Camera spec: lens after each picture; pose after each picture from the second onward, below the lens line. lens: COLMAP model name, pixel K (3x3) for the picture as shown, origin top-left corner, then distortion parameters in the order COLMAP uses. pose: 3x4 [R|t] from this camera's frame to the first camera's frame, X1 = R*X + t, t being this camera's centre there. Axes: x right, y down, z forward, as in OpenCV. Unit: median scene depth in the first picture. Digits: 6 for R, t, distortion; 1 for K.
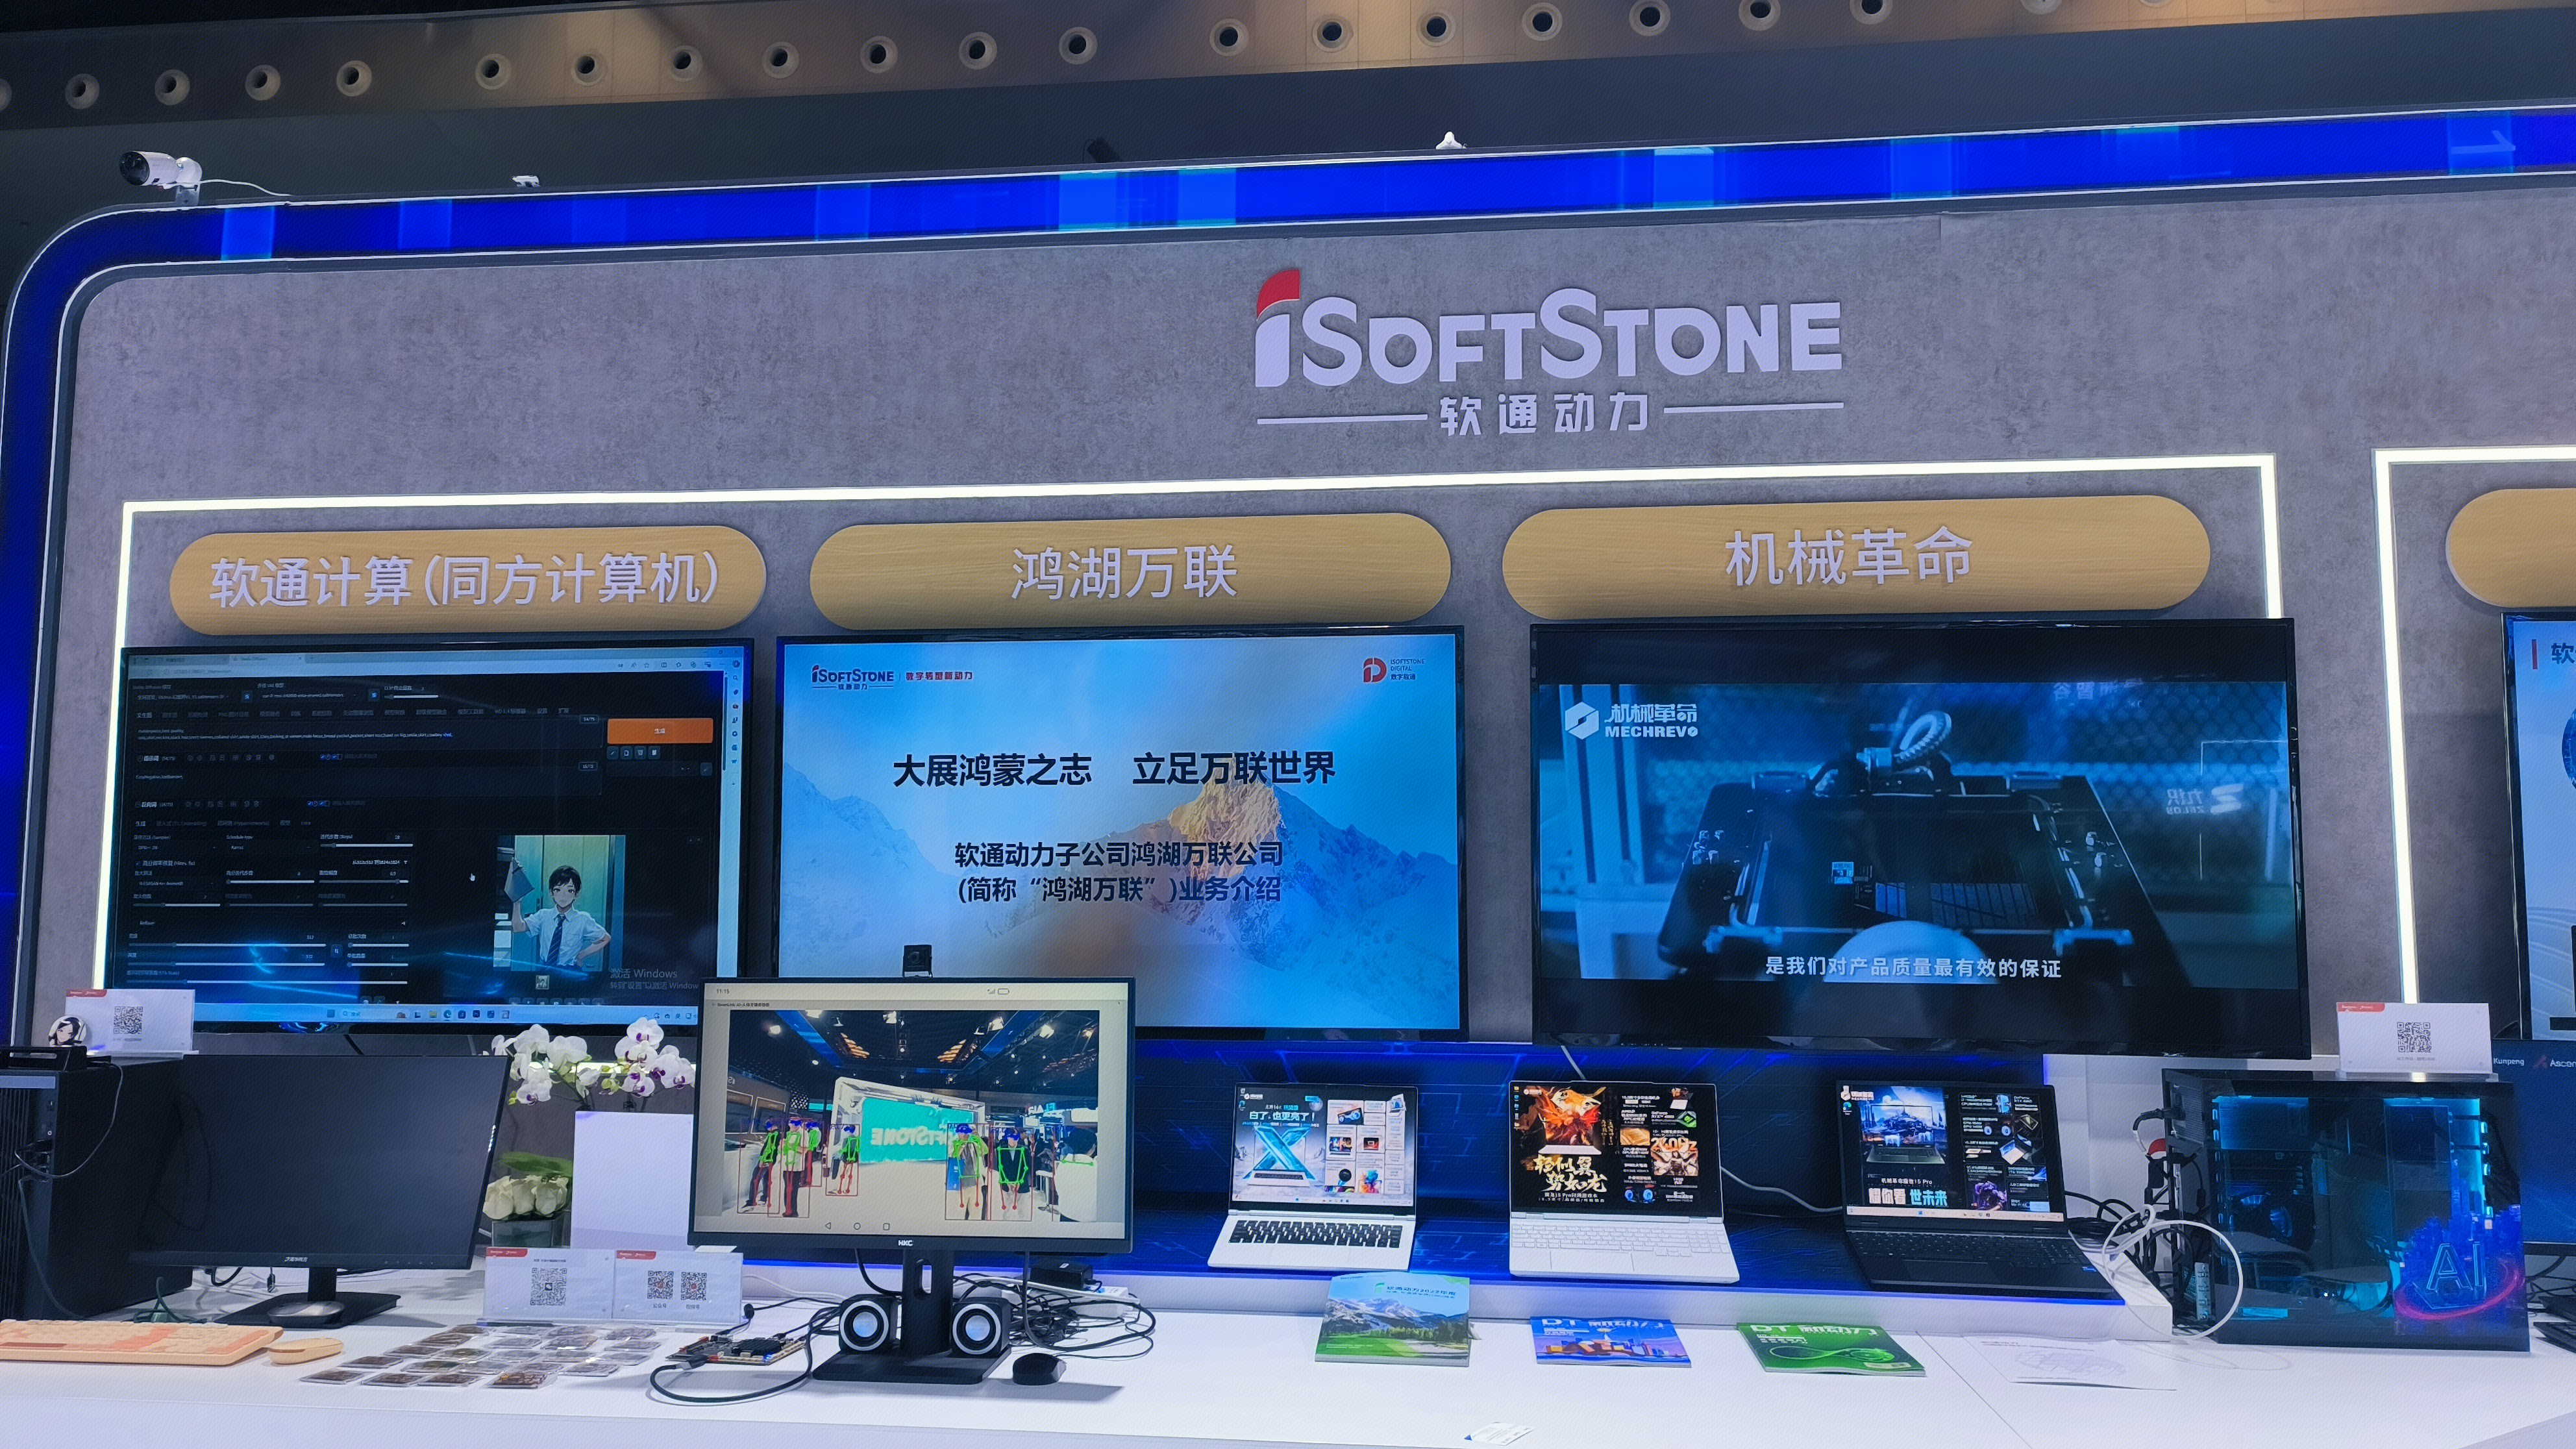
lens RADIAL K [[1846.1, 0, 1285.4], [0, 1846.1, 726.4], [0, 0, 1]] dist [-0.003047, -0.000142]
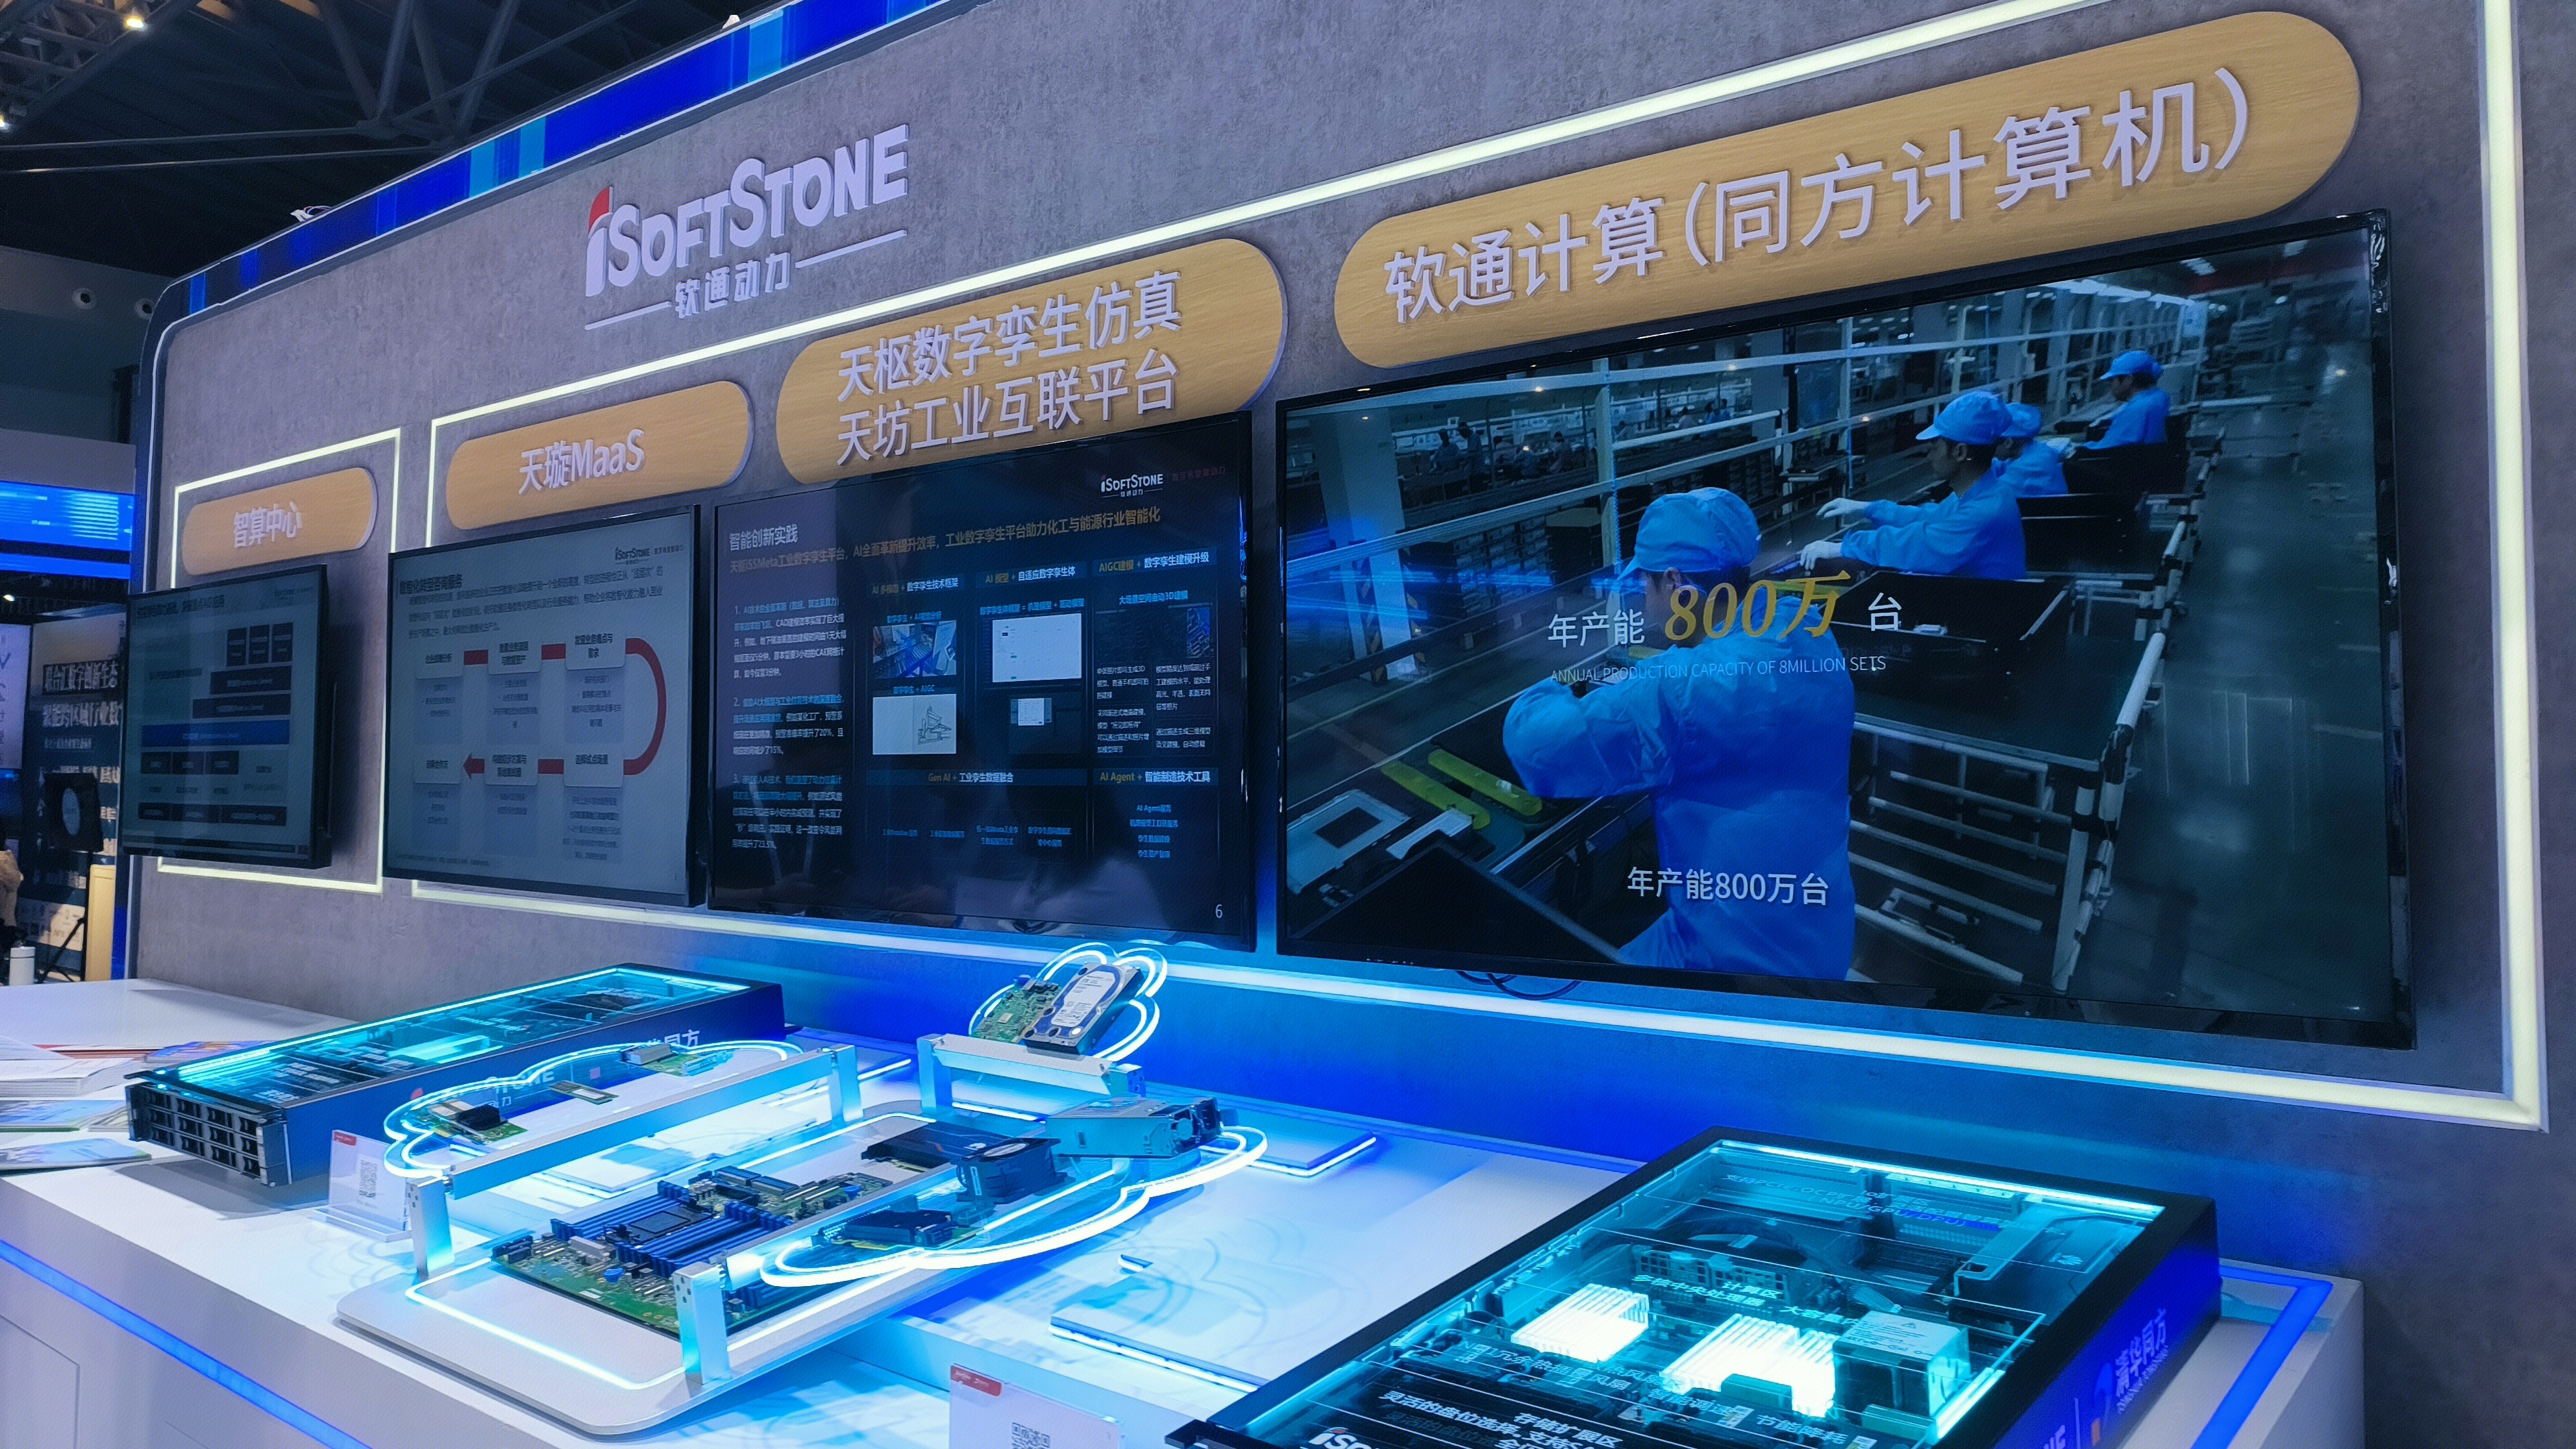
lens RADIAL K [[1846.1, 0, 1286.9], [0, 1846.1, 725.8], [0, 0, 1]] dist [-0.003047, -0.000142]
pose [[0.789228, -0.002707, -0.614094, 1.062751], [0.088493, 0.990055, 0.109365, -0.001360], [0.607691, -0.140657, 0.781618, 0.308779]]
